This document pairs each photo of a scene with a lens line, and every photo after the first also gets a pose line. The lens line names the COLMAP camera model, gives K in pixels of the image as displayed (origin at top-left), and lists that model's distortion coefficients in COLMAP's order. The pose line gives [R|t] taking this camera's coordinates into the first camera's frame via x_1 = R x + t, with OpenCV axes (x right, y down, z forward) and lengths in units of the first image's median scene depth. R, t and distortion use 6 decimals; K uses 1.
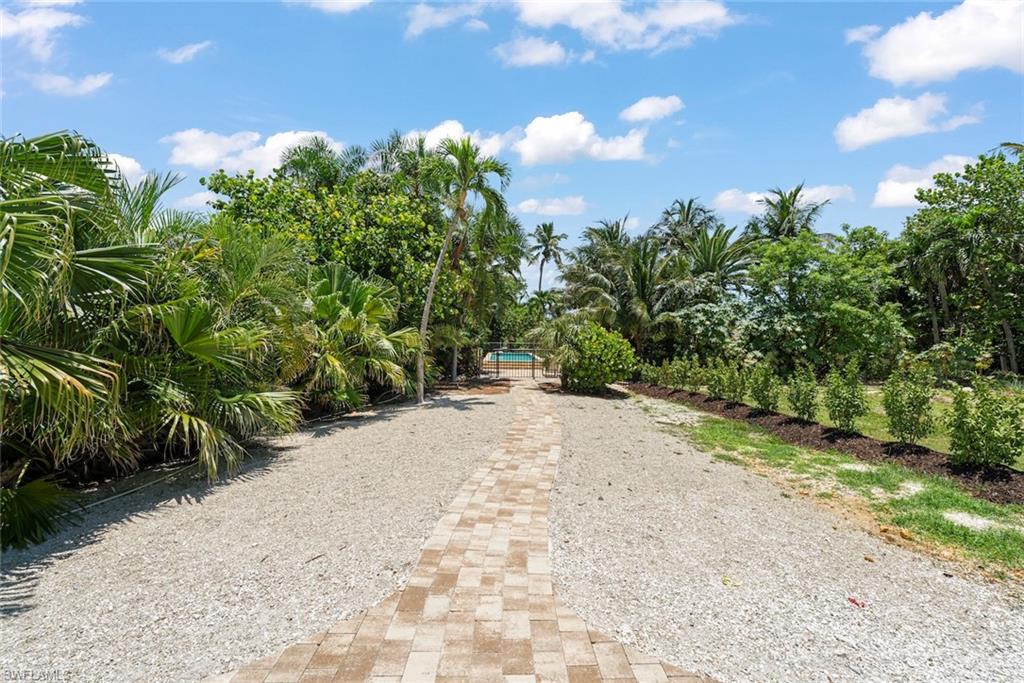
lens RADIAL K [[402.0, 0, 514.6], [0, 402.0, 347.3], [0, 0, 1]] dist [0.001773, 0.000021]
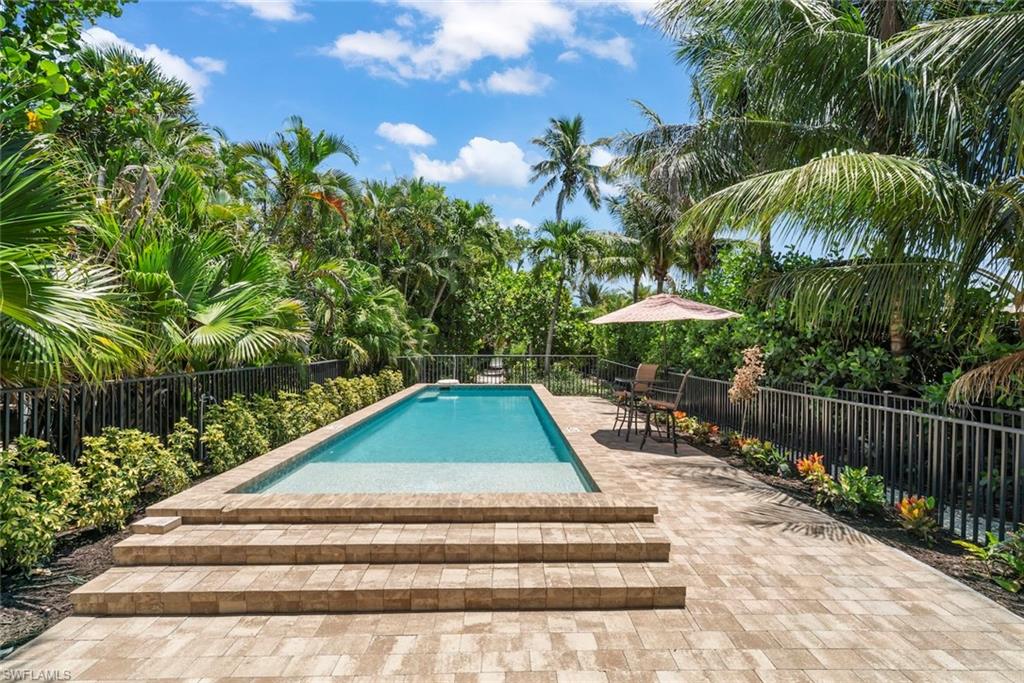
lens RADIAL K [[483.1, 0, 512.7], [0, 483.1, 347.9], [0, 0, 1]] dist [0.002531, 0.000267]
pose [[0.999769, -0.009614, -0.019208, 0.086364], [0.009270, 0.999797, -0.017875, -0.035014], [0.019376, 0.017693, 0.999656, 1.934390]]
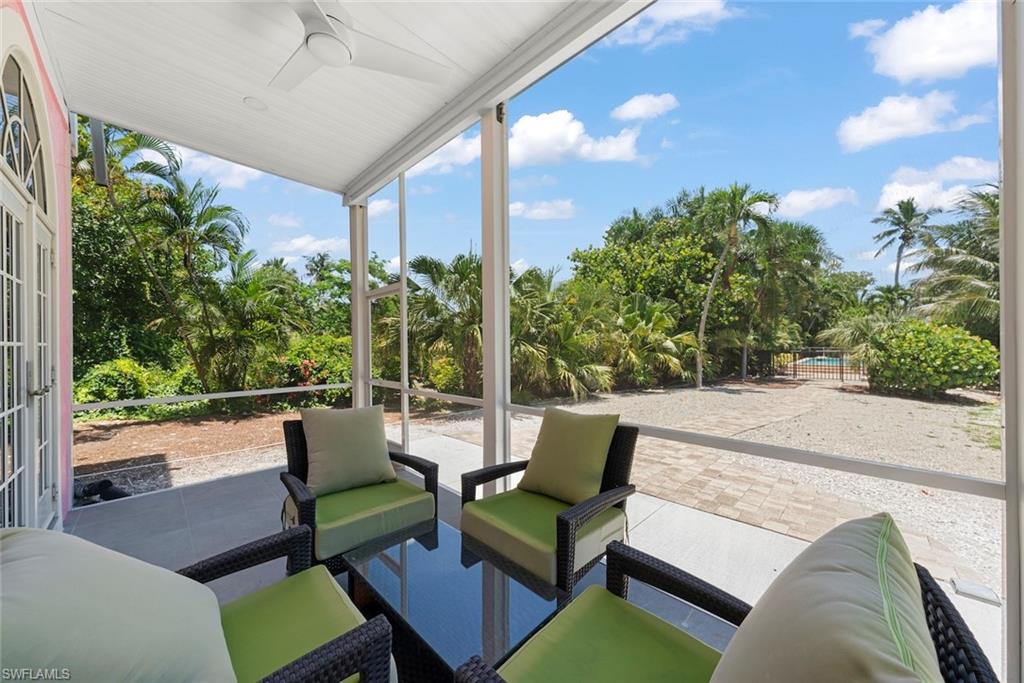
lens RADIAL K [[353.3, 0, 512.0], [0, 353.3, 341.5], [0, 0, 1]] dist [0.000048, 0.000011]
pose [[0.691920, -0.024147, -0.721570, 0.185993], [-0.004458, 0.999279, -0.037715, 0.029784], [0.721961, 0.029313, 0.691313, -0.268151]]
